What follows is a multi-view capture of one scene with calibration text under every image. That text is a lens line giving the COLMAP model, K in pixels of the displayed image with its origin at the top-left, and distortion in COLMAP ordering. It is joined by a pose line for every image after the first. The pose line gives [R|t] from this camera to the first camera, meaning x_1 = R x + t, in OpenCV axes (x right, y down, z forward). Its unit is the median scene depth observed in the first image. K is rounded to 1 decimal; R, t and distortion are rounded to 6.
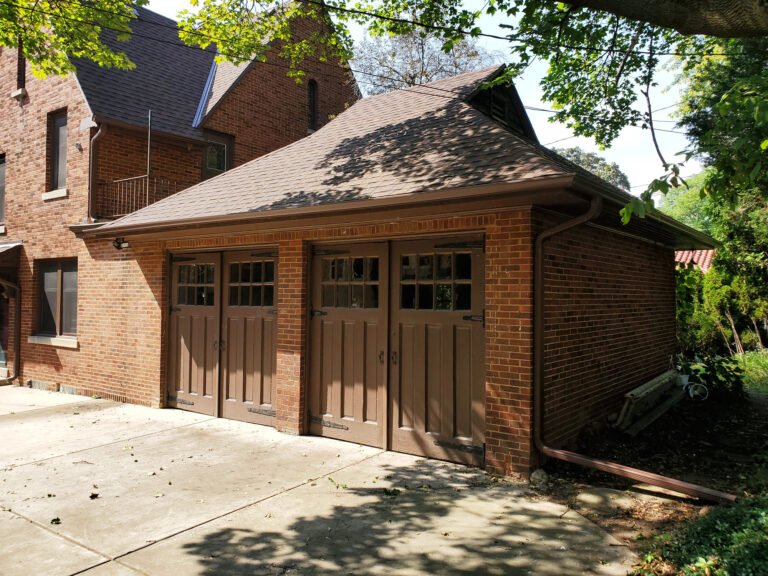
lens RADIAL K [[601.8, 0, 383.6], [0, 601.8, 271.9], [0, 0, 1]] dist [0.013104, -0.001129]
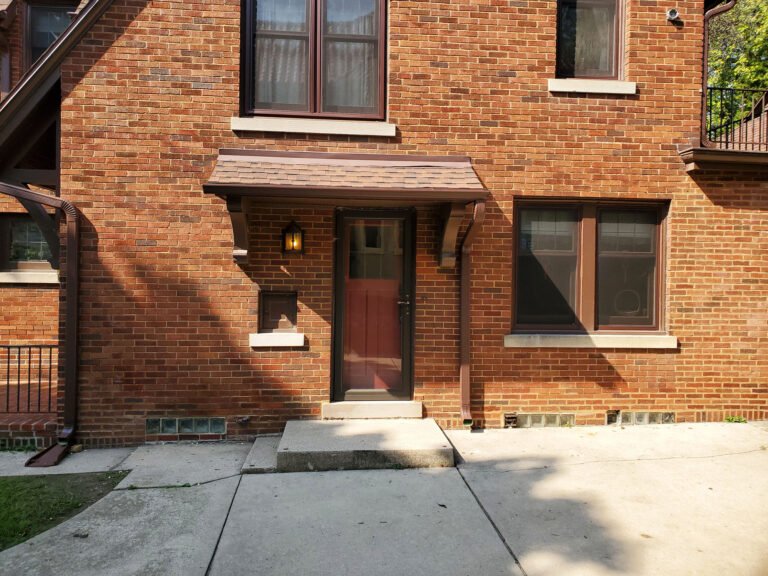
lens RADIAL K [[588.5, 0, 385.3], [0, 588.5, 274.6], [0, 0, 1]] dist [0.031106, 0.000148]
pose [[0.746574, -0.003484, 0.665293, -1.356656], [-0.033182, 0.998547, 0.042465, 0.041827], [-0.664474, -0.053779, 0.745374, 0.894227]]
